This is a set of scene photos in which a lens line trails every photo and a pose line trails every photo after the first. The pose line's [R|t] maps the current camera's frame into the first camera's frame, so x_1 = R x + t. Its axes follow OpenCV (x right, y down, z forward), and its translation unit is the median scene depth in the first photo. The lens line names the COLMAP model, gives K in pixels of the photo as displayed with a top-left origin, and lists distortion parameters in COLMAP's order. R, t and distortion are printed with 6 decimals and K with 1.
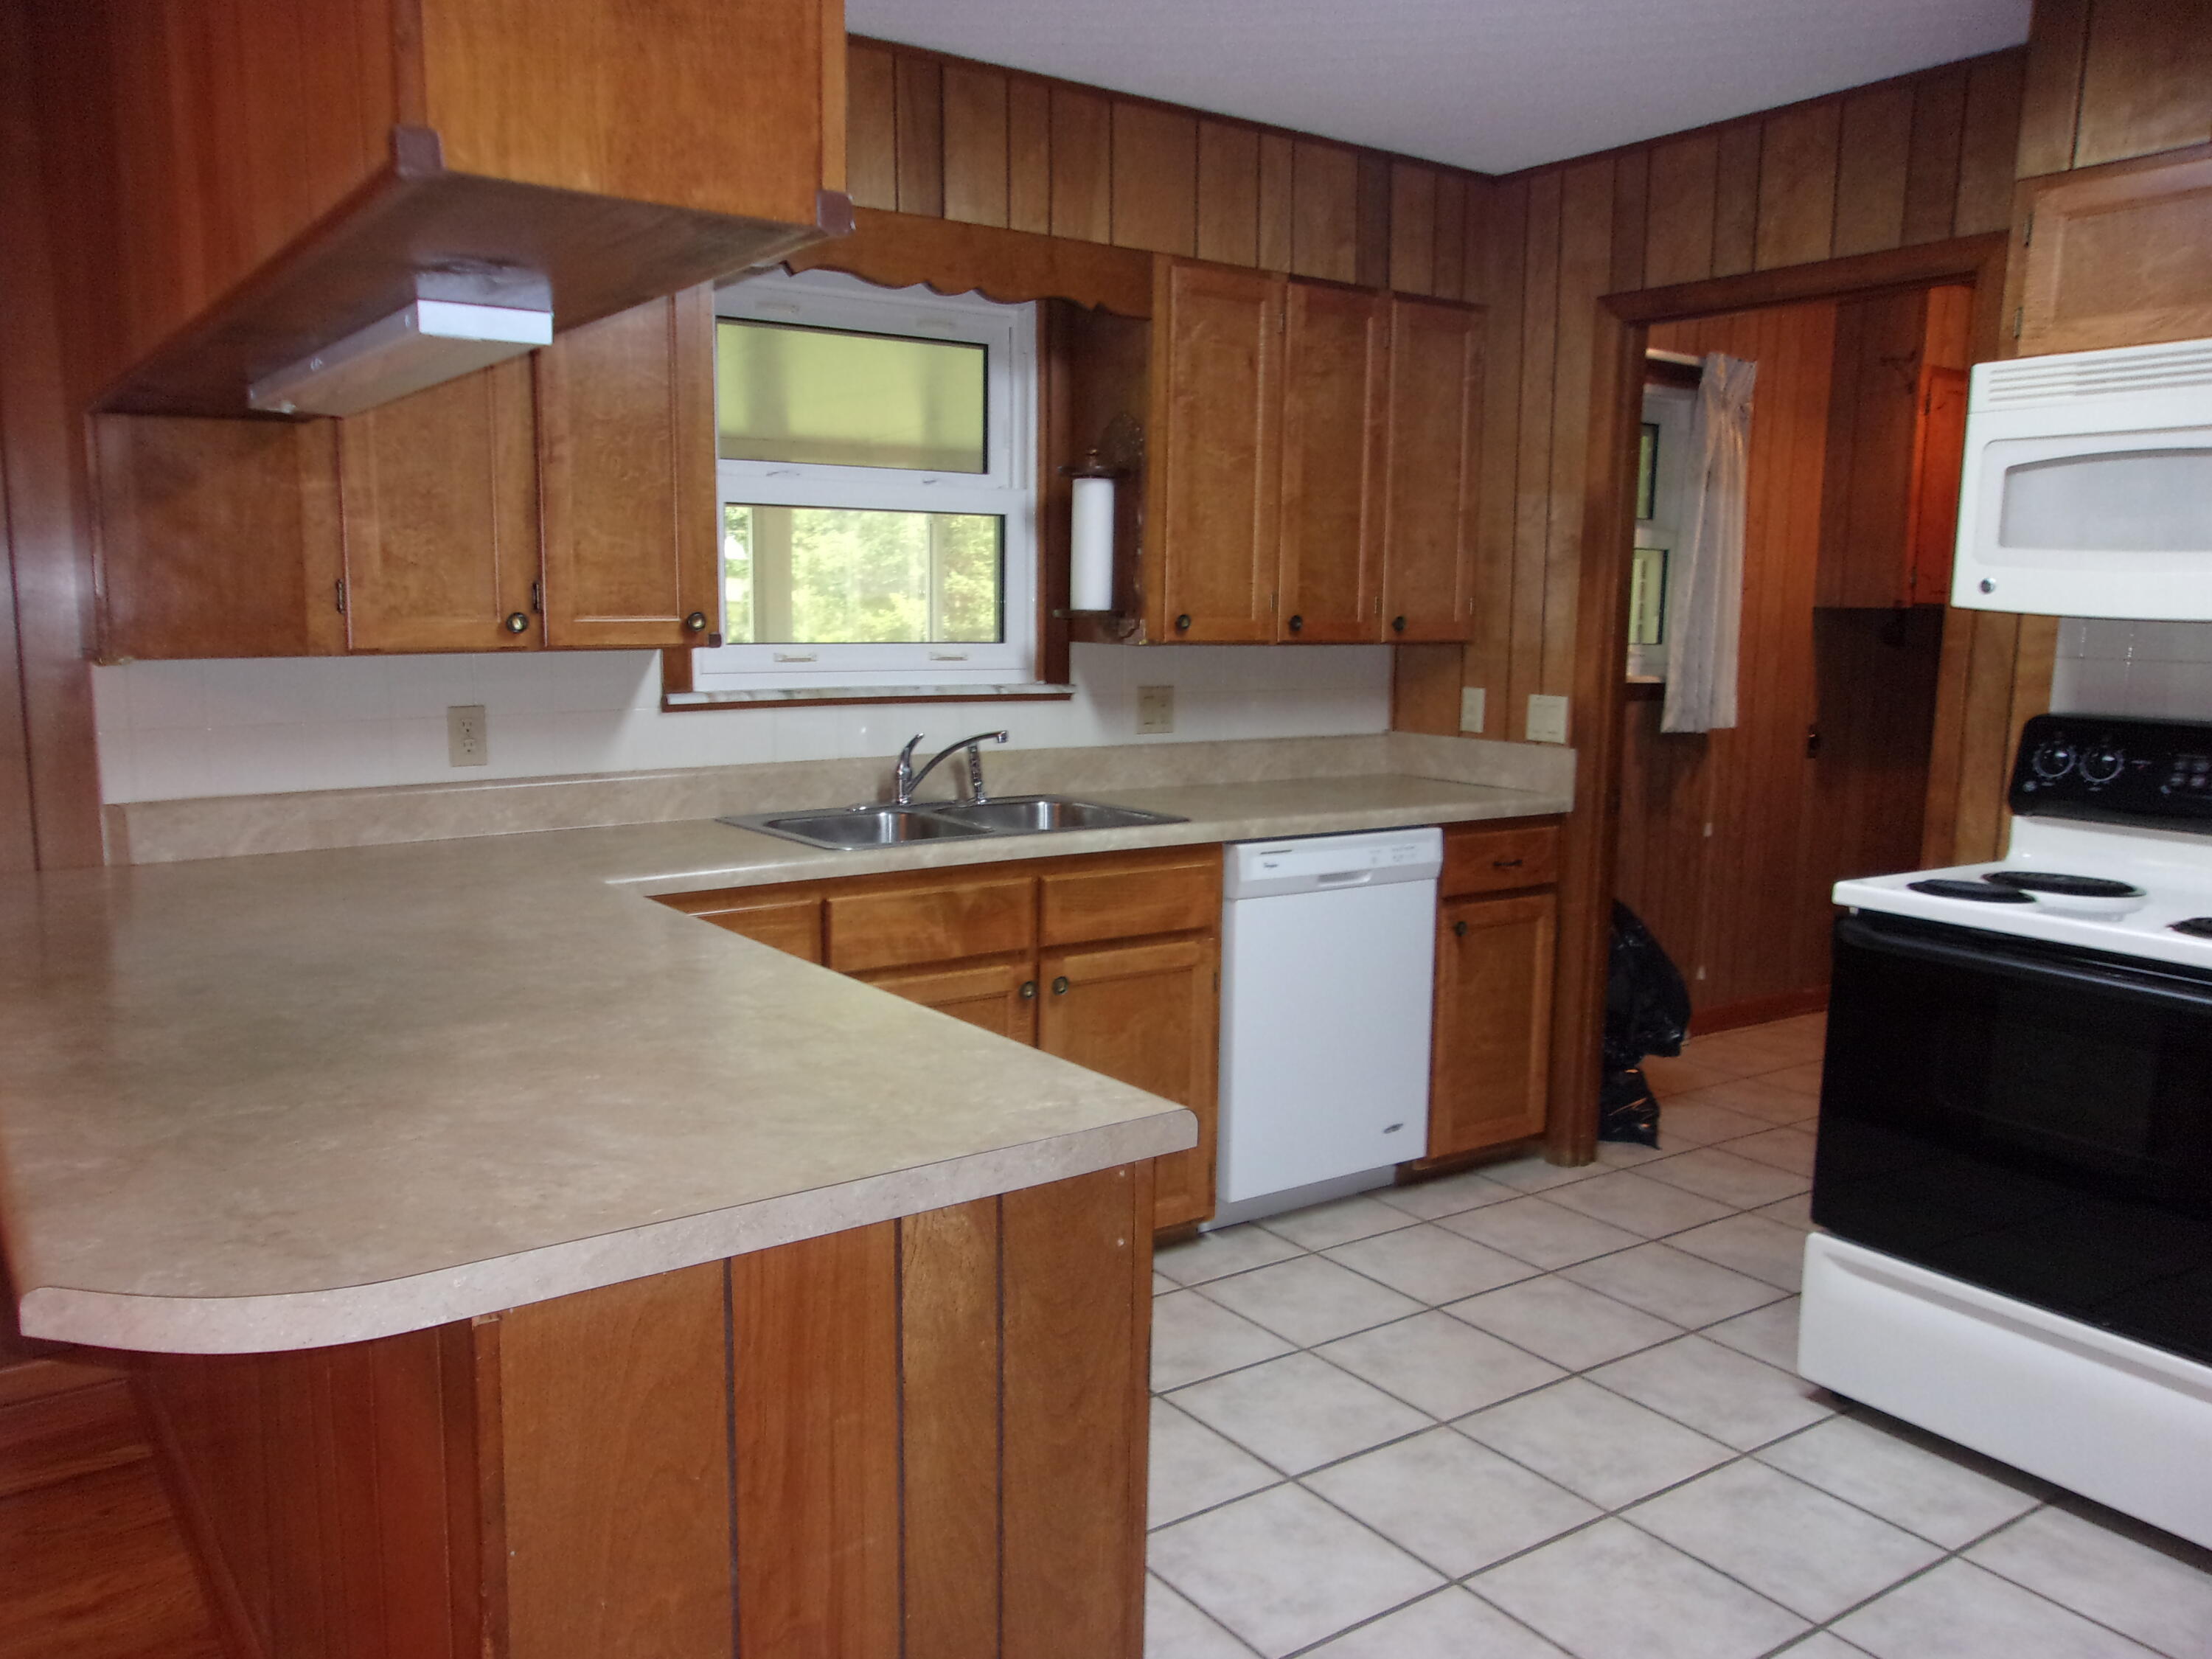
lens RADIAL K [[1724.2, 0, 1076.9], [0, 1724.2, 786.9], [0, 0, 1]] dist [0.003555, 0.008127]
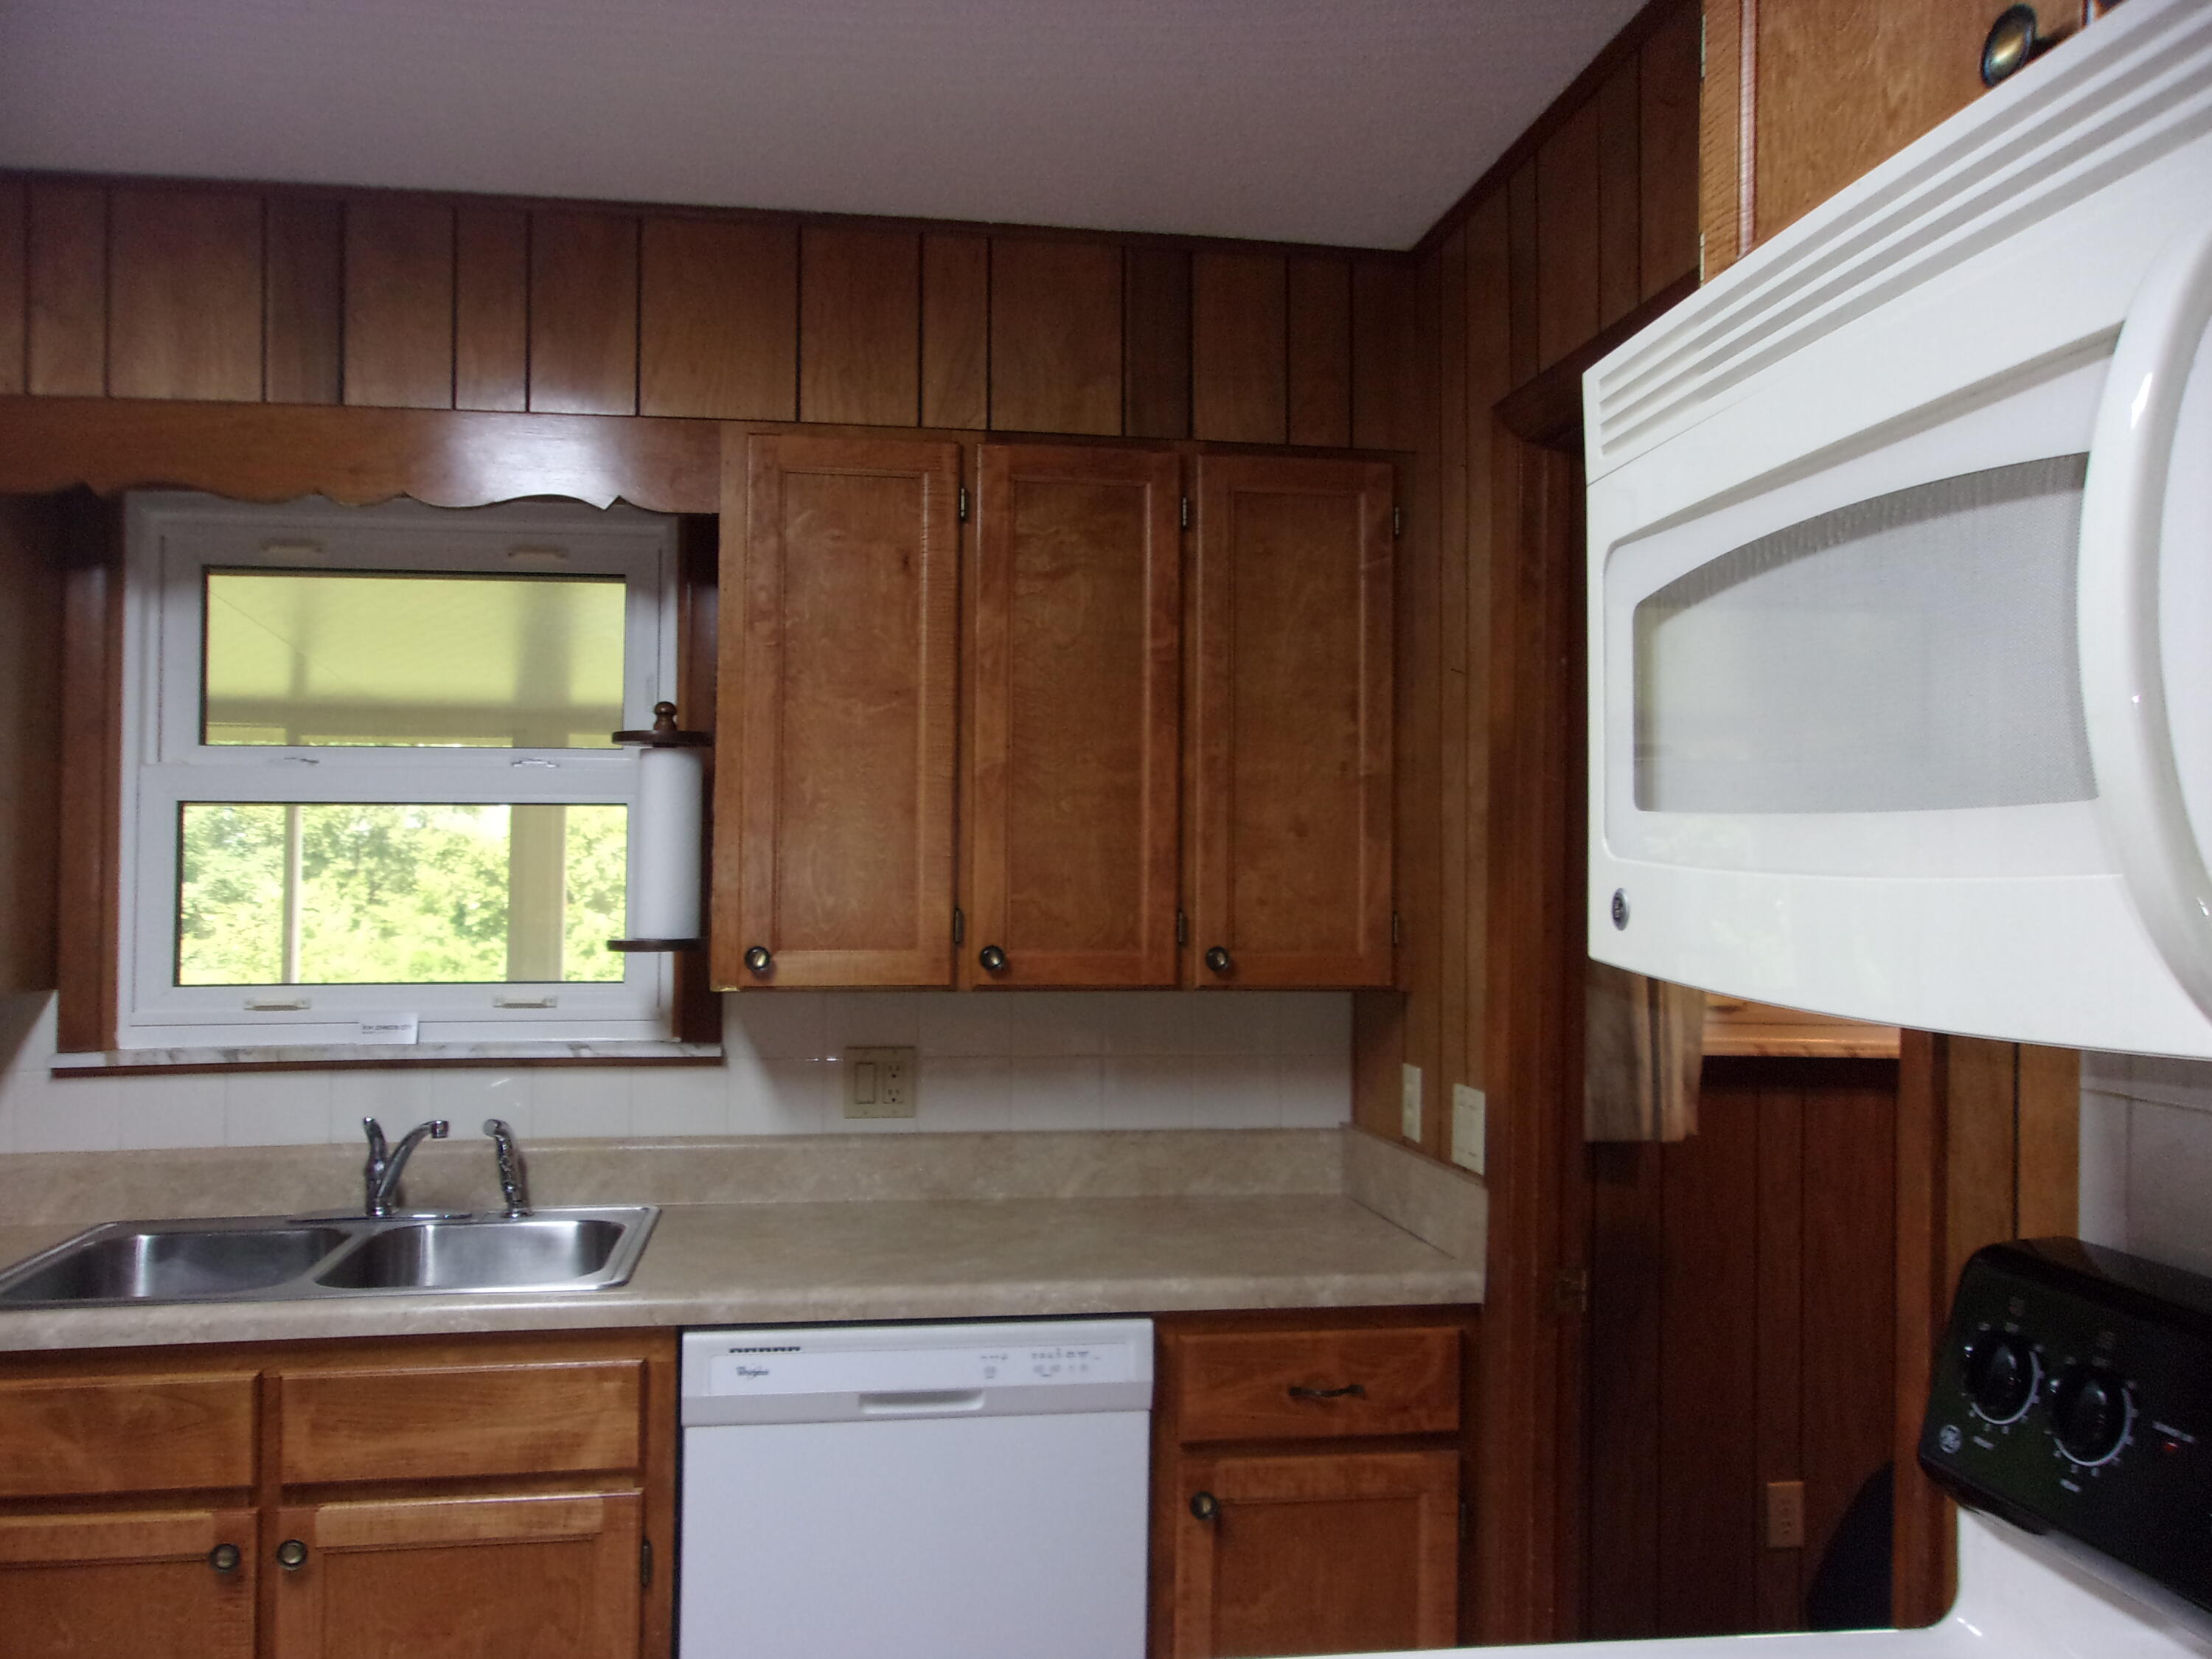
lens RADIAL K [[1724.2, 0, 1086.9], [0, 1724.2, 808.8], [0, 0, 1]] dist [0.003555, 0.008127]
pose [[0.894004, -0.028801, -0.447132, 0.449539], [-0.040131, 0.988774, -0.143928, -0.060839], [0.446257, 0.146616, 0.882813, 0.455148]]
